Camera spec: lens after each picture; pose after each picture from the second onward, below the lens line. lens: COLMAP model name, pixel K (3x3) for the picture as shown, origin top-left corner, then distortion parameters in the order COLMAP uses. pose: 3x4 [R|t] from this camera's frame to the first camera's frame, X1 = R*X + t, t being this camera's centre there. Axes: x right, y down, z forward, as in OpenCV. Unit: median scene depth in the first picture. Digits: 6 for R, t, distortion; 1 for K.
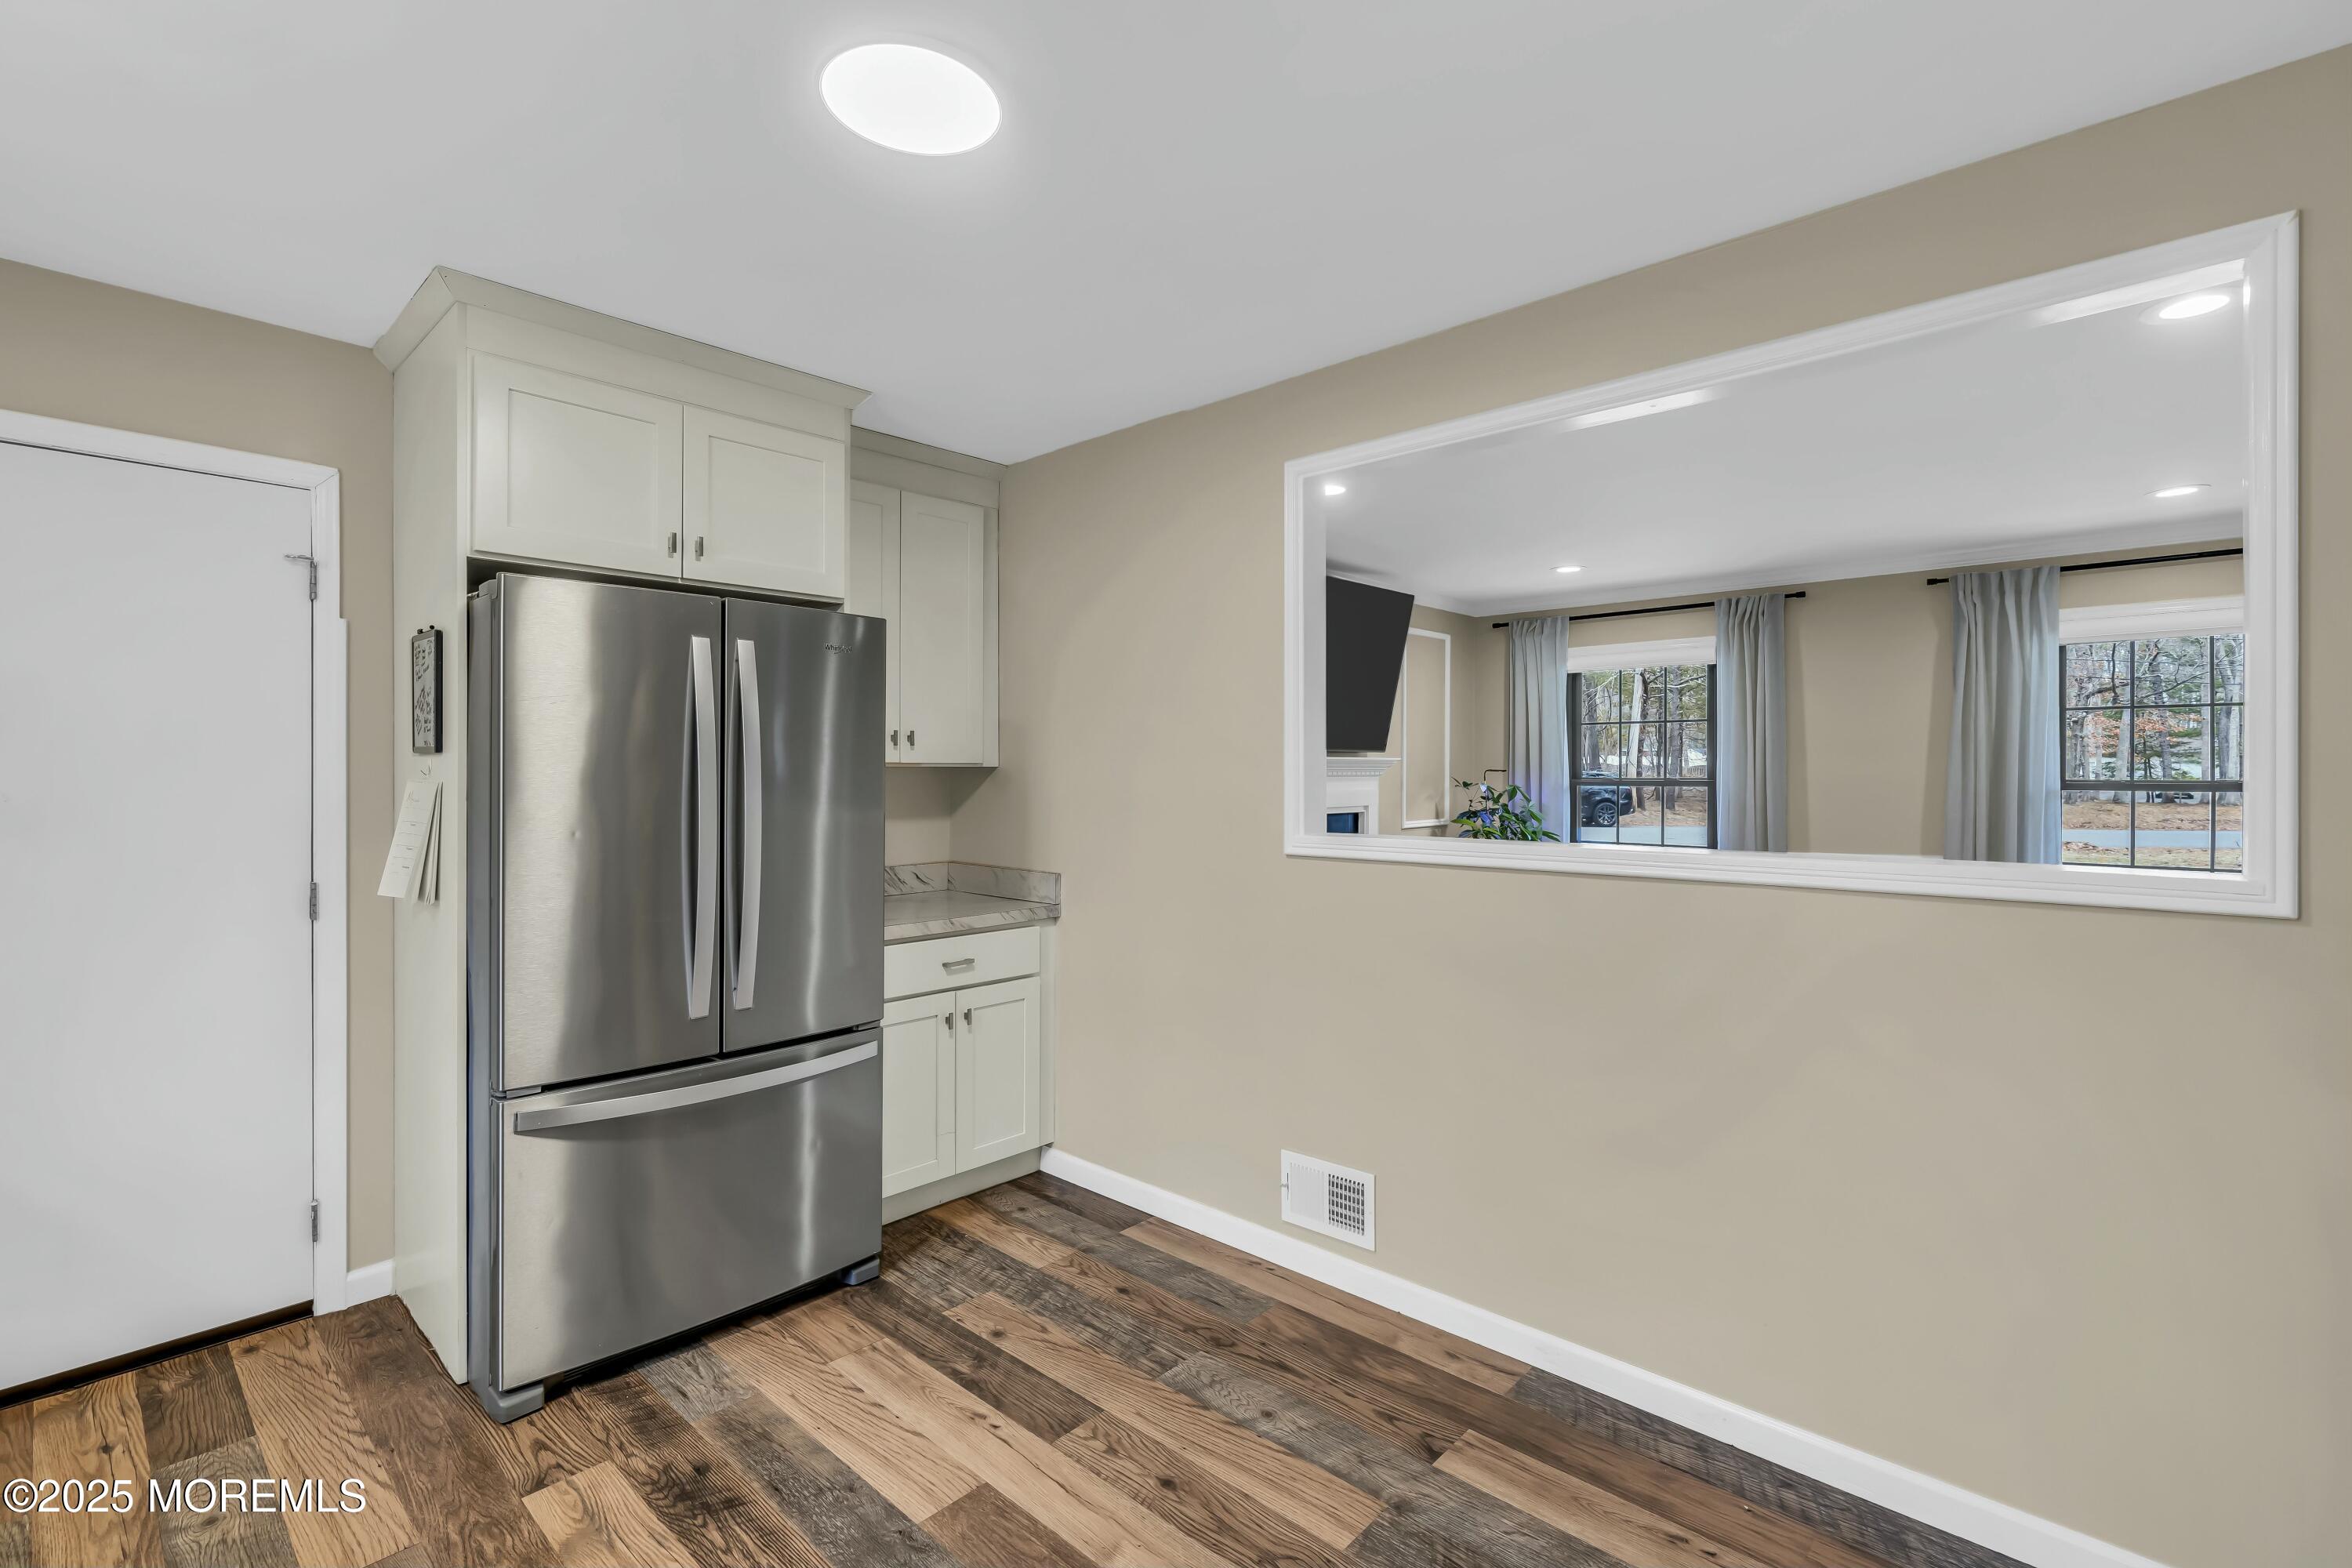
lens RADIAL K [[1051.6, 0, 1171.3], [0, 1051.6, 764.5], [0, 0, 1]] dist [-0.013392, 0.005434]
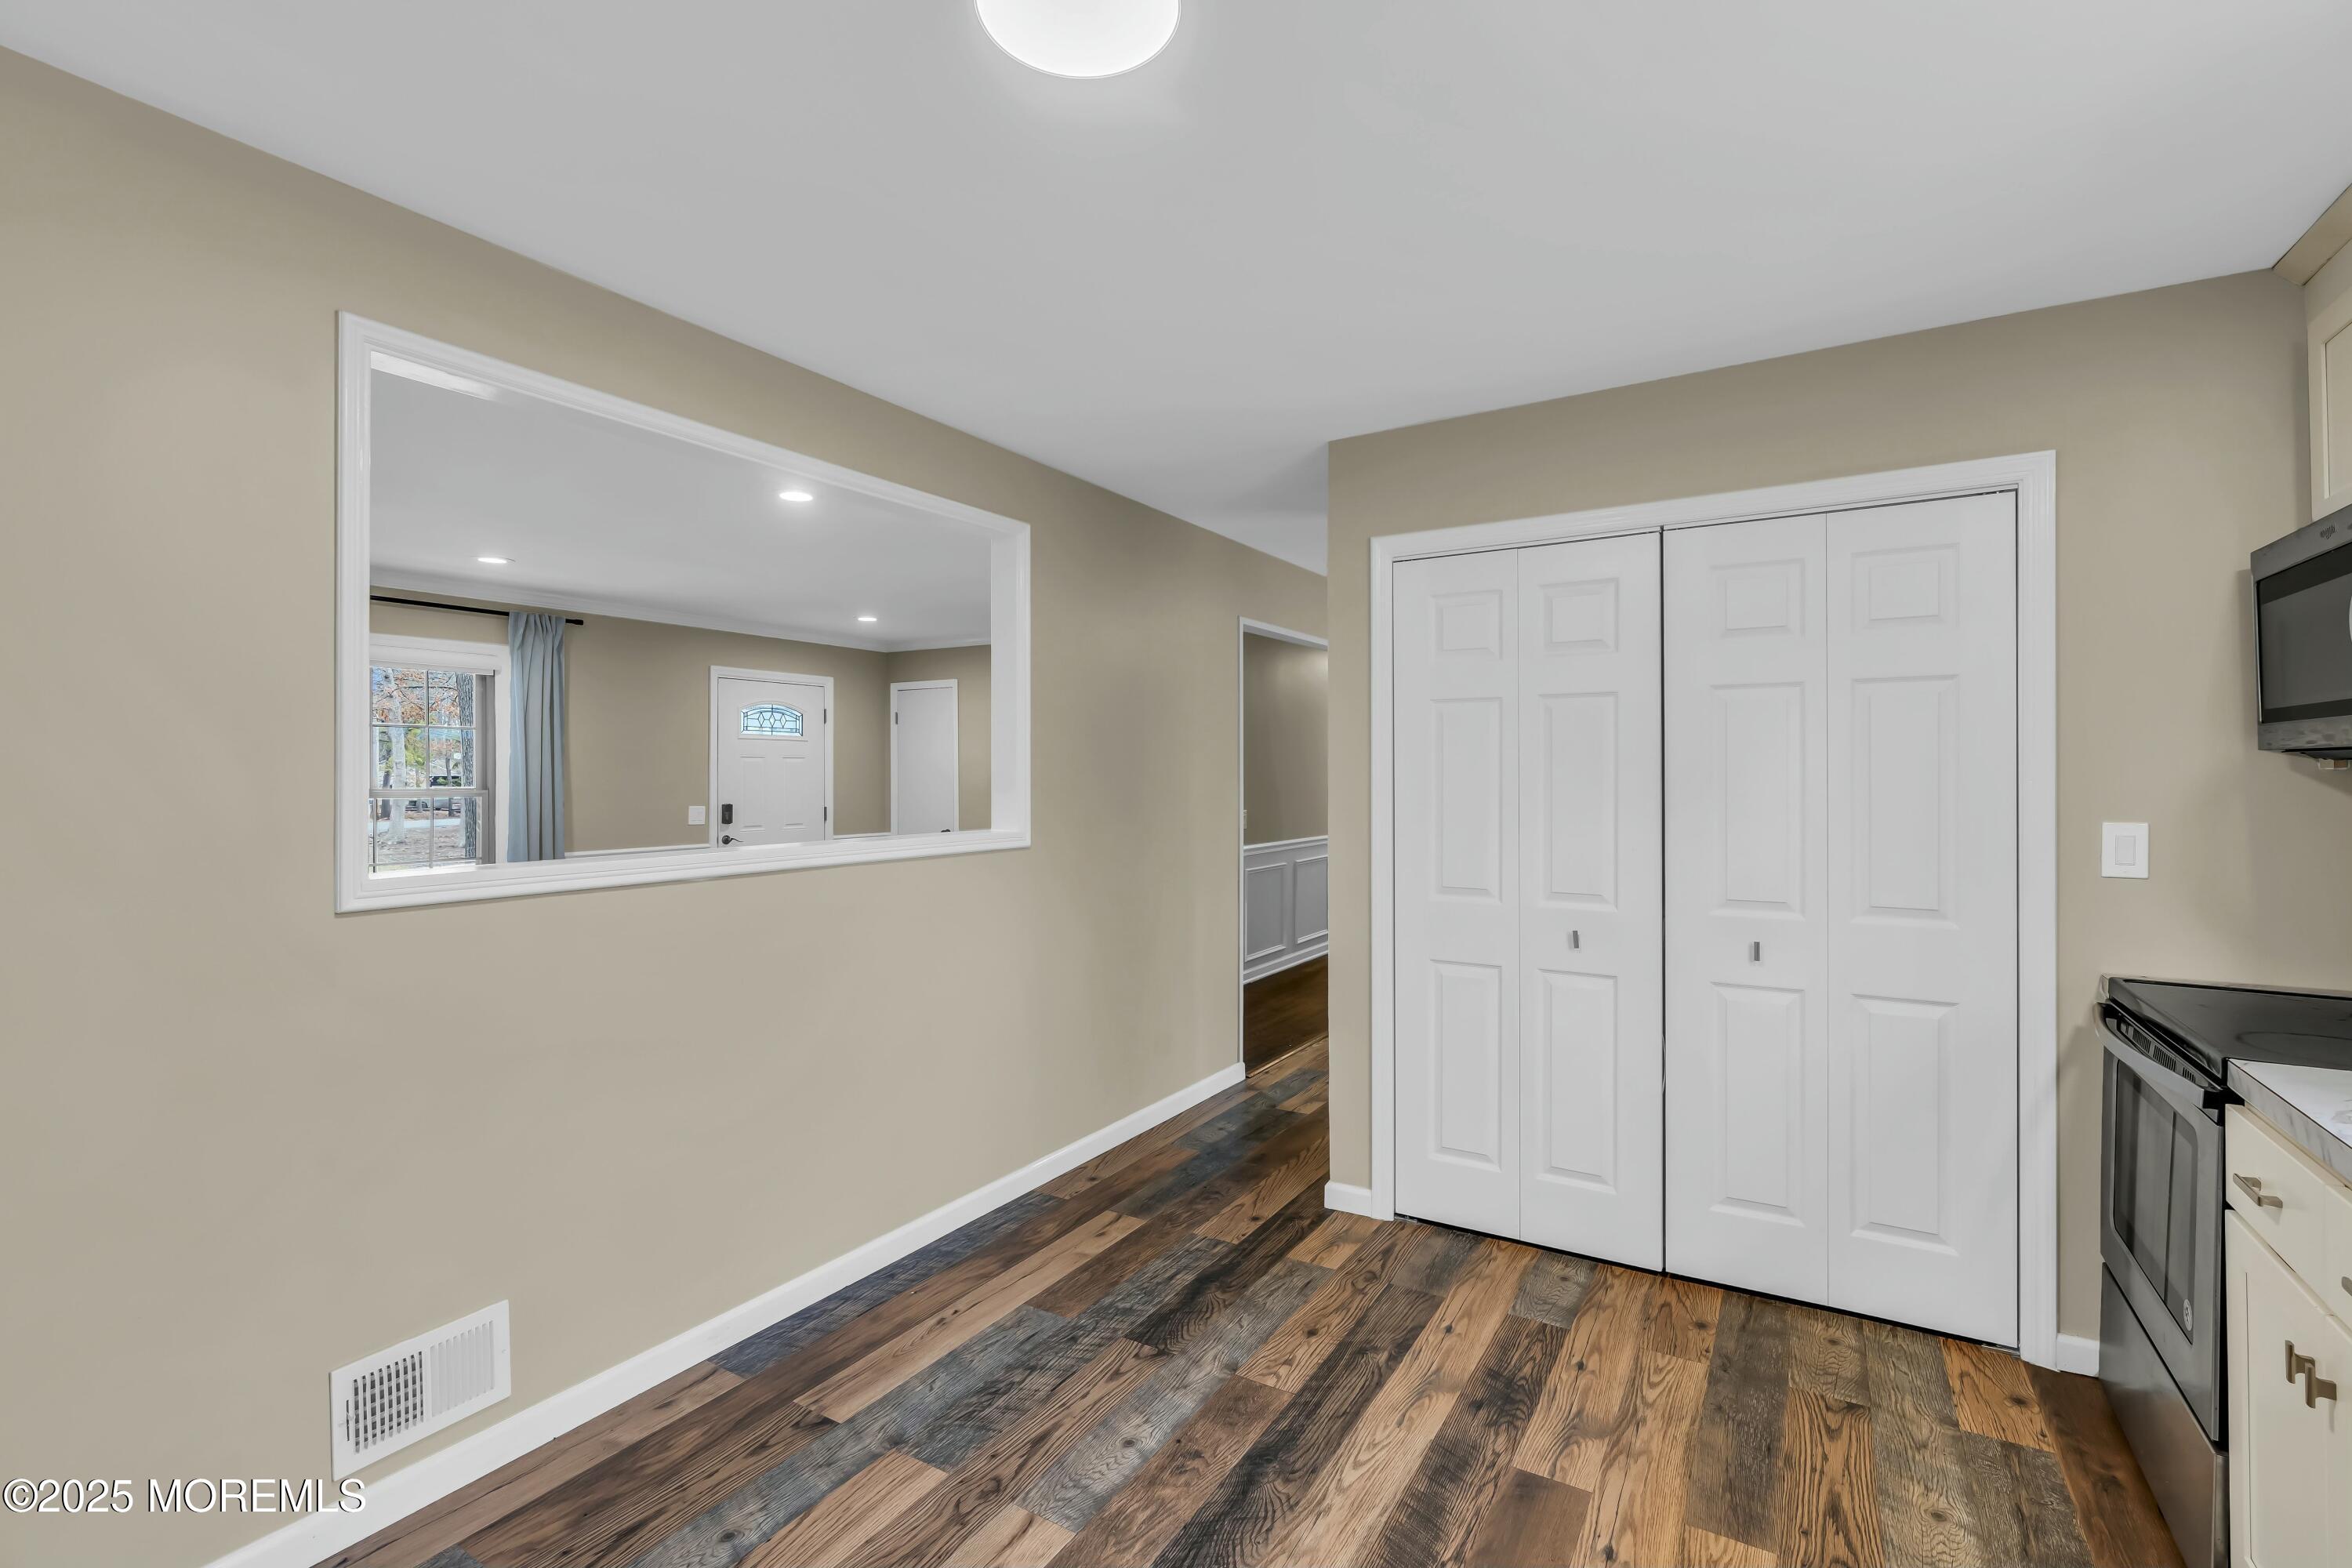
lens RADIAL K [[1051.6, 0, 1171.7], [0, 1051.6, 776.7], [0, 0, 1]] dist [-0.013392, 0.005434]
pose [[-0.193046, -0.000875, 0.981189, -0.782745], [0.001237, 0.999999, 0.001135, -0.000007], [-0.981189, 0.001433, -0.193045, 0.777481]]
